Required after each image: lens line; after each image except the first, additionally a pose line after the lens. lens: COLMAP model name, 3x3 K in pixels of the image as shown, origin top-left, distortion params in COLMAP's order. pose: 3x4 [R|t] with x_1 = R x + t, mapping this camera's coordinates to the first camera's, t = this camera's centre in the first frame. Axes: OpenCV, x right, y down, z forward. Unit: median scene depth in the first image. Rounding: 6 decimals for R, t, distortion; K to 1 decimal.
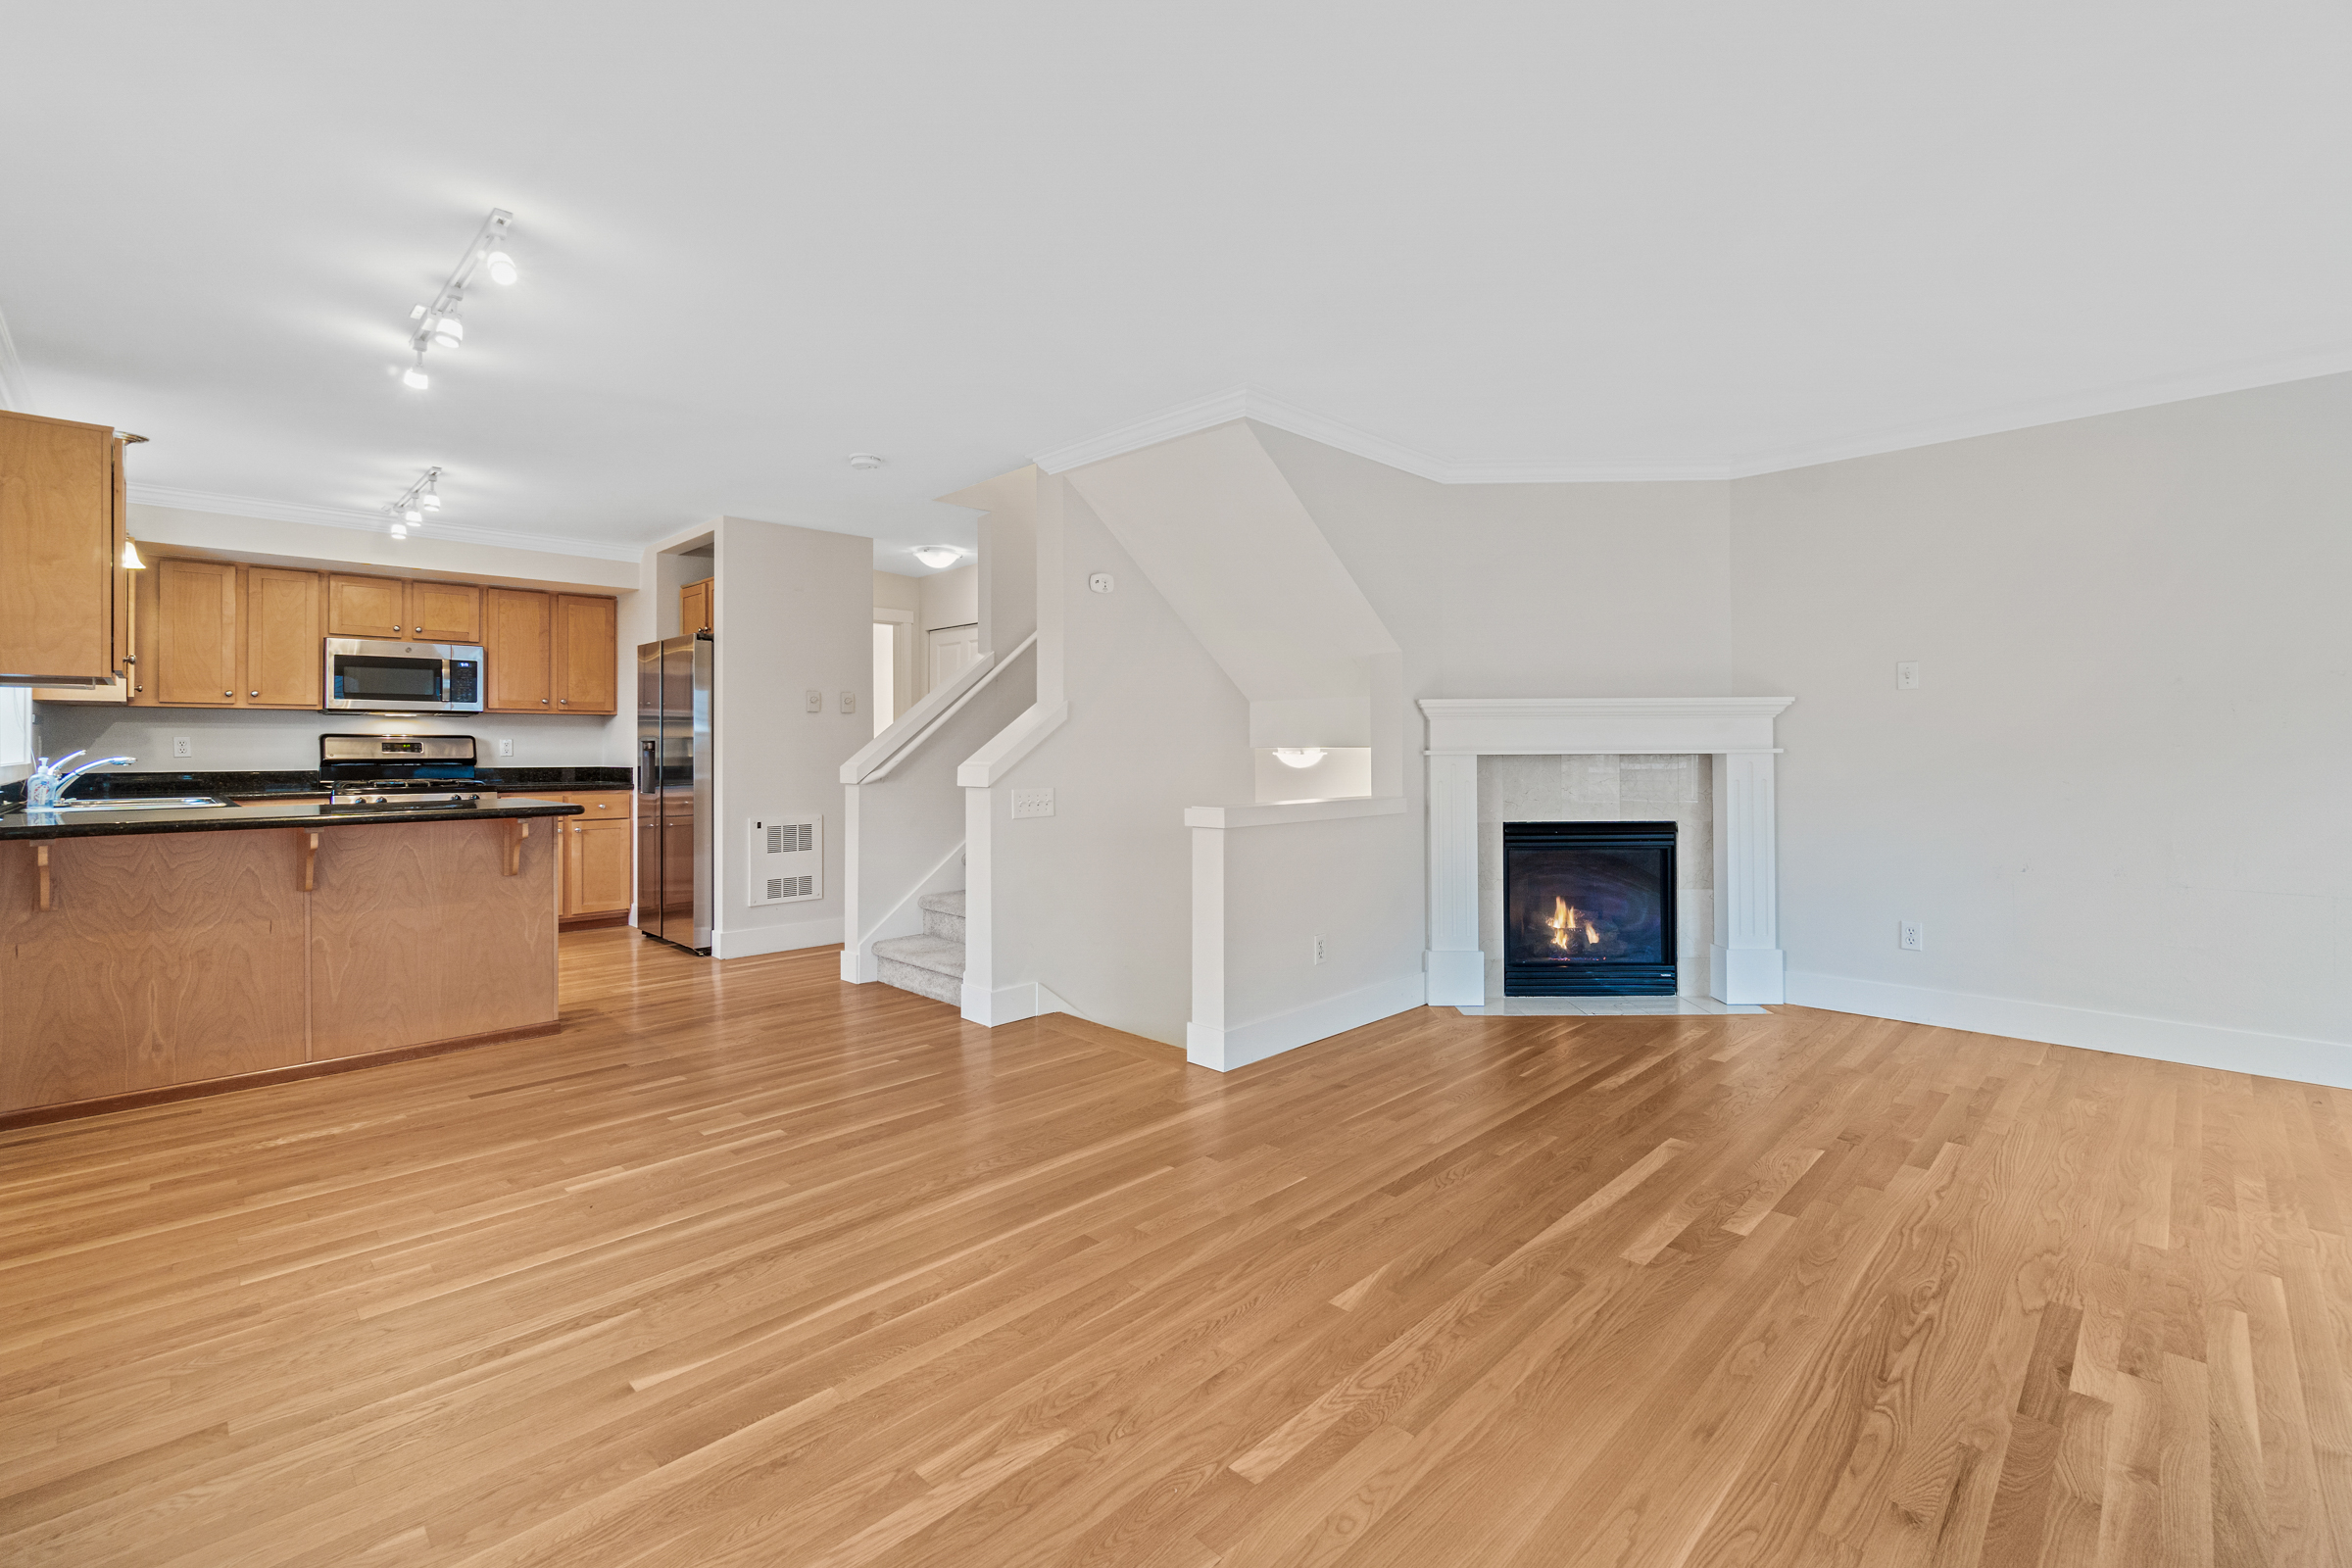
lens RADIAL K [[1016.2, 0, 1171.1], [0, 1016.2, 744.6], [0, 0, 1]] dist [-0.001359, -0.000191]
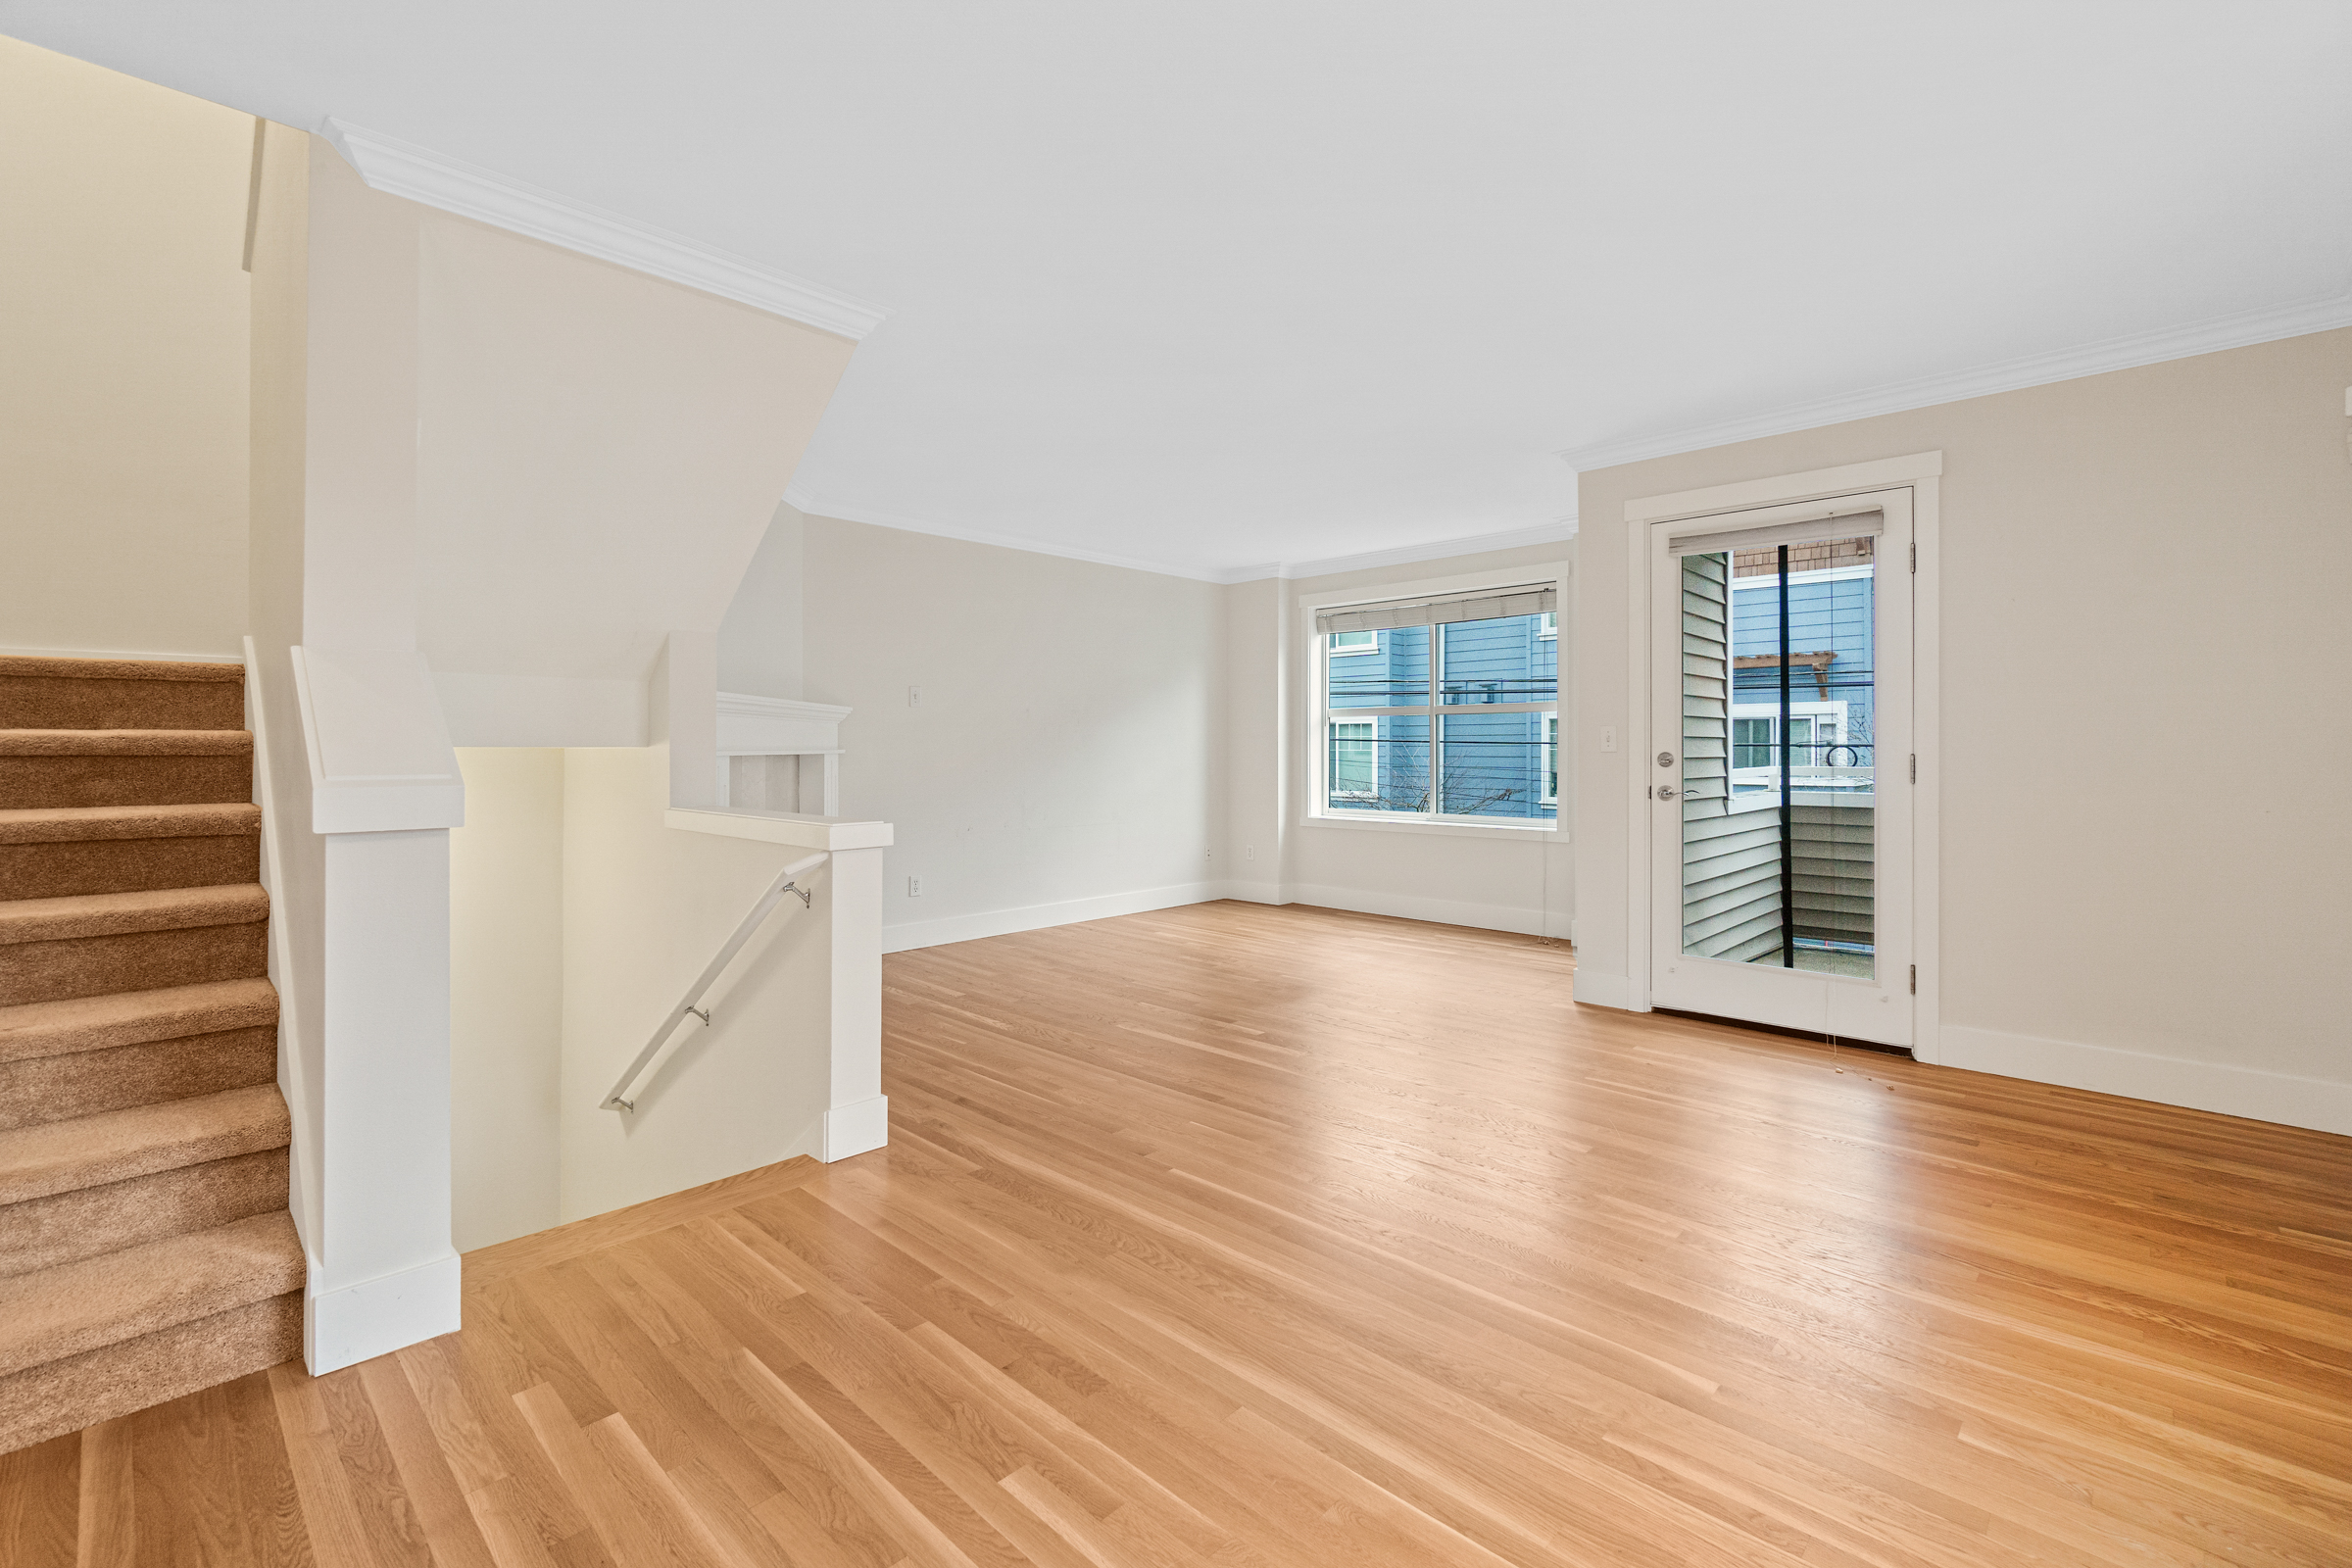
lens RADIAL K [[1025.4, 0, 1173.6], [0, 1025.4, 746.7], [0, 0, 1]] dist [0.000112, -0.000134]
pose [[-0.014606, 0.004479, 0.999883, -0.611074], [-0.003781, 0.999983, -0.004534, 0.005089], [-0.999886, -0.003847, -0.014588, 0.619484]]
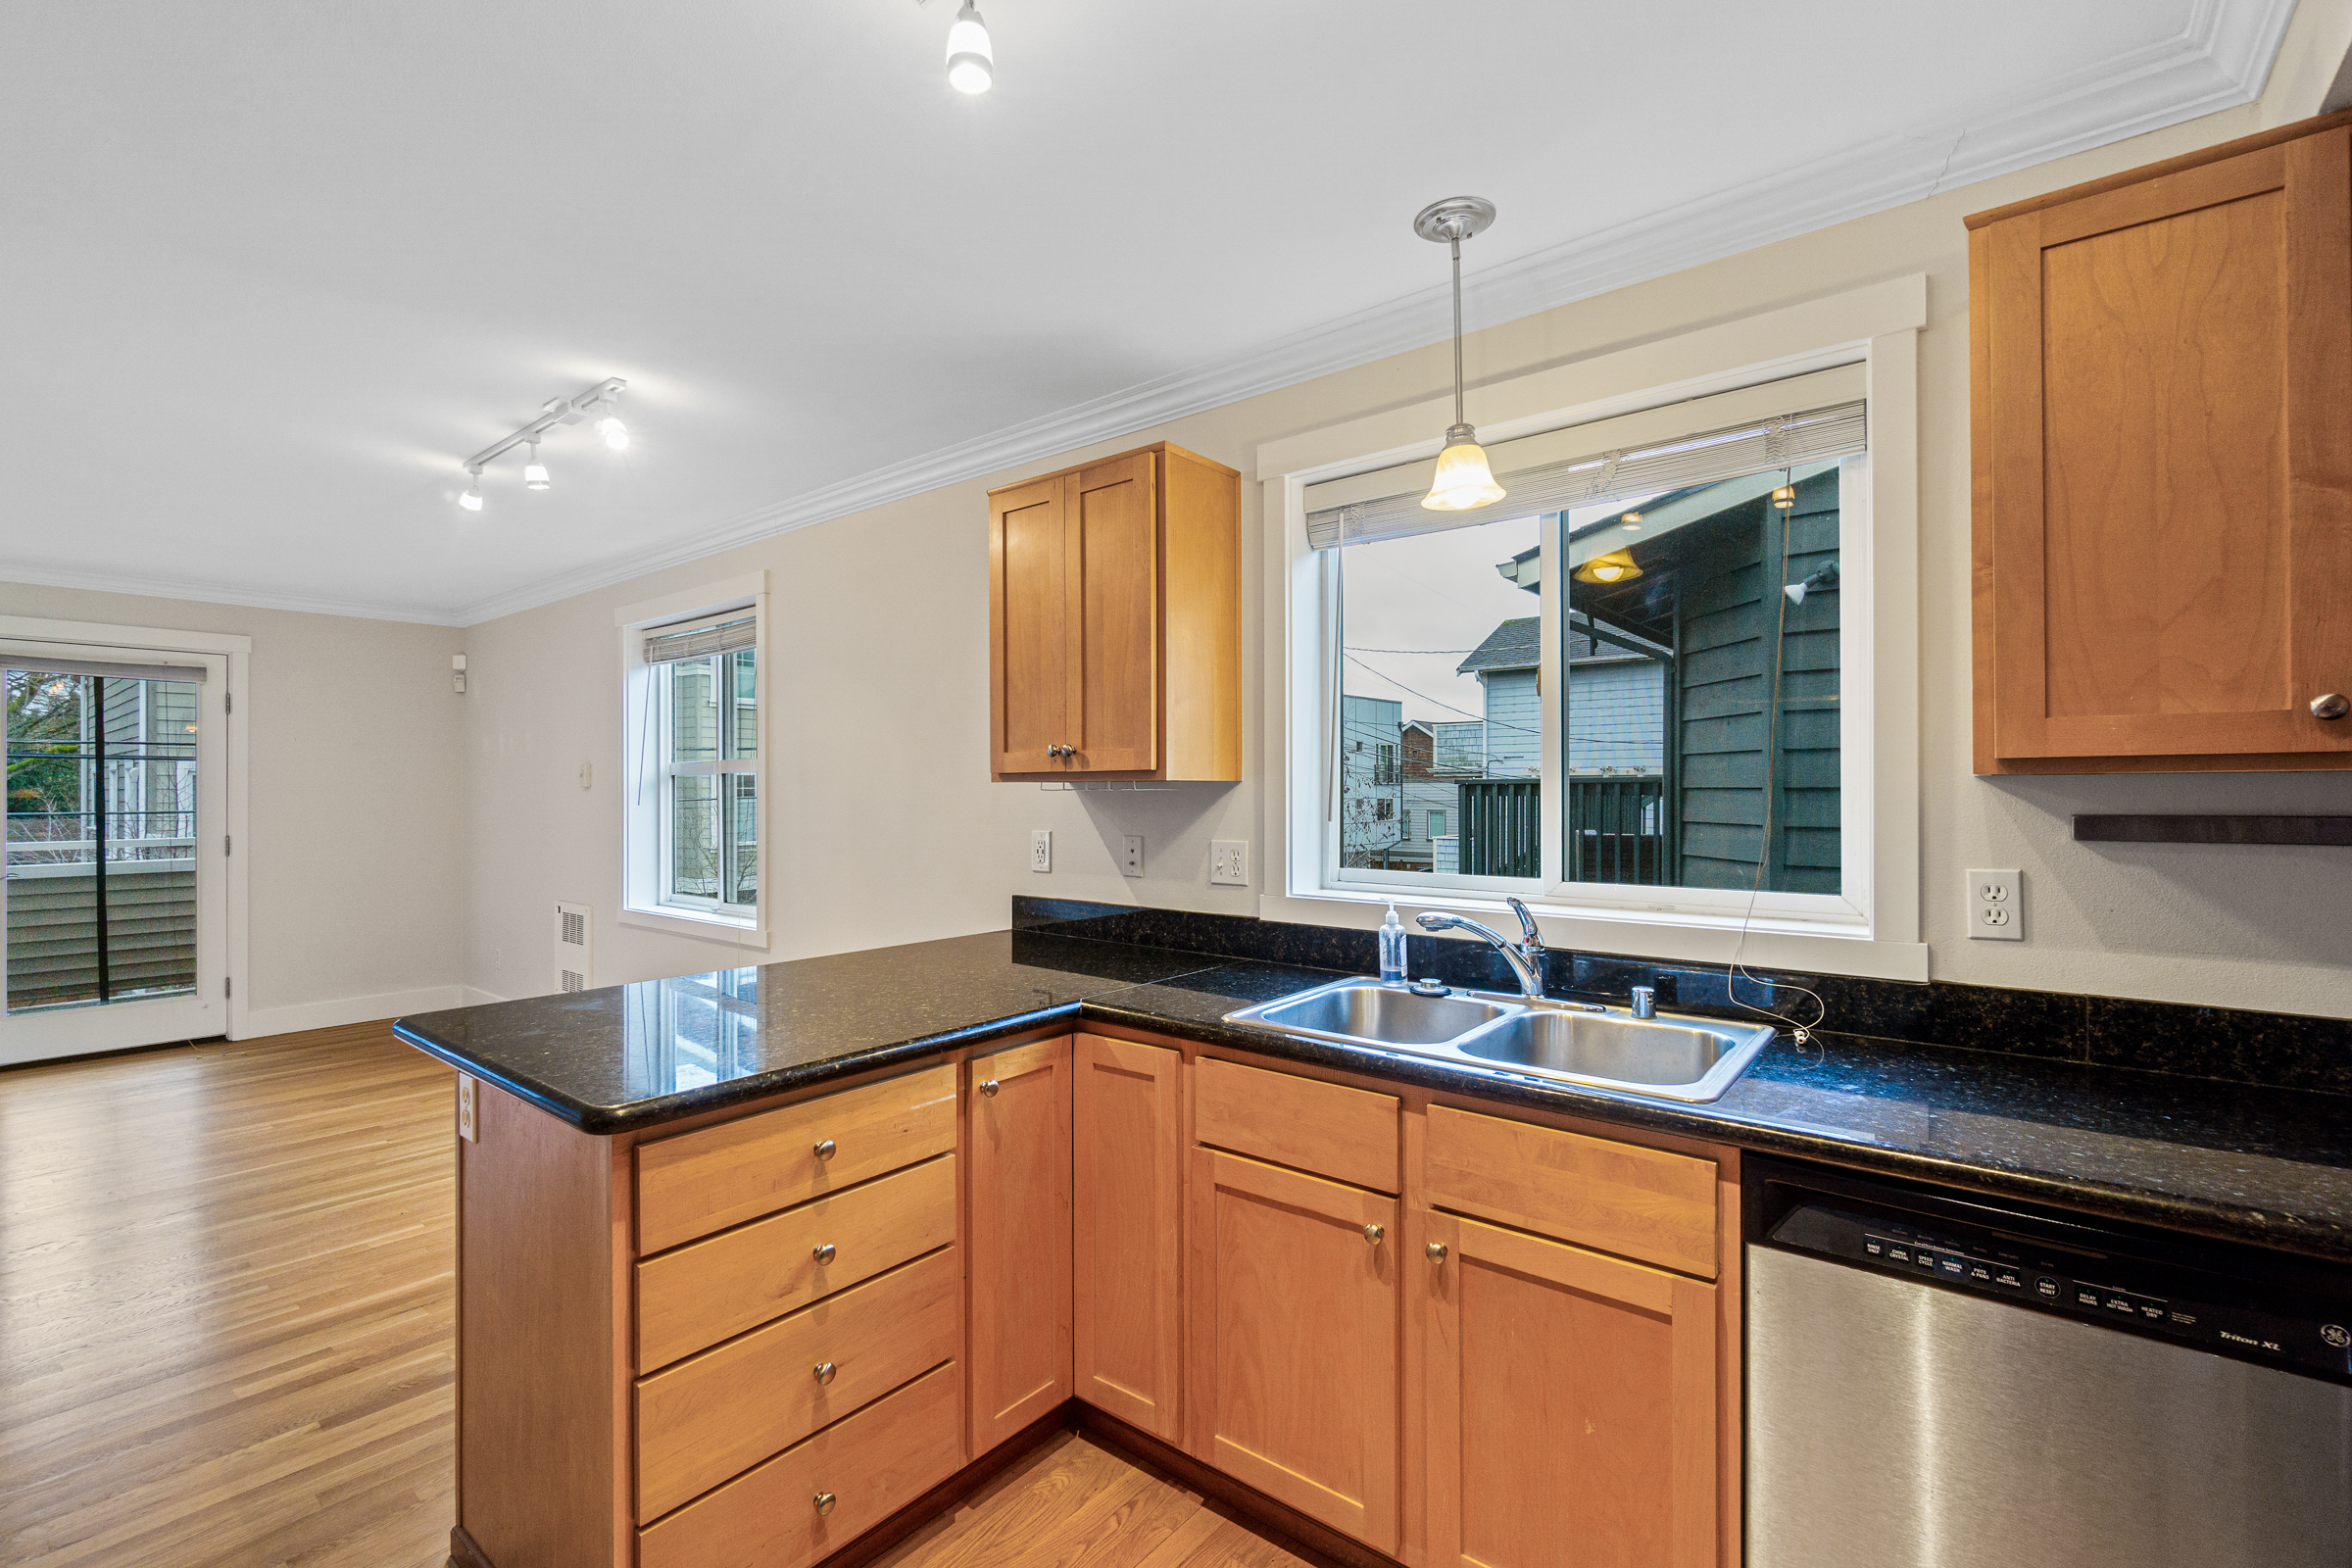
lens RADIAL K [[1032.2, 0, 1166.9], [0, 1032.2, 757.8], [0, 0, 1]] dist [-0.001232, -0.000456]
pose [[-0.995011, -0.004353, -0.099667, -0.801745], [-0.000229, 0.999145, -0.041354, -0.035427], [0.099762, -0.041124, -0.994161, 1.358917]]
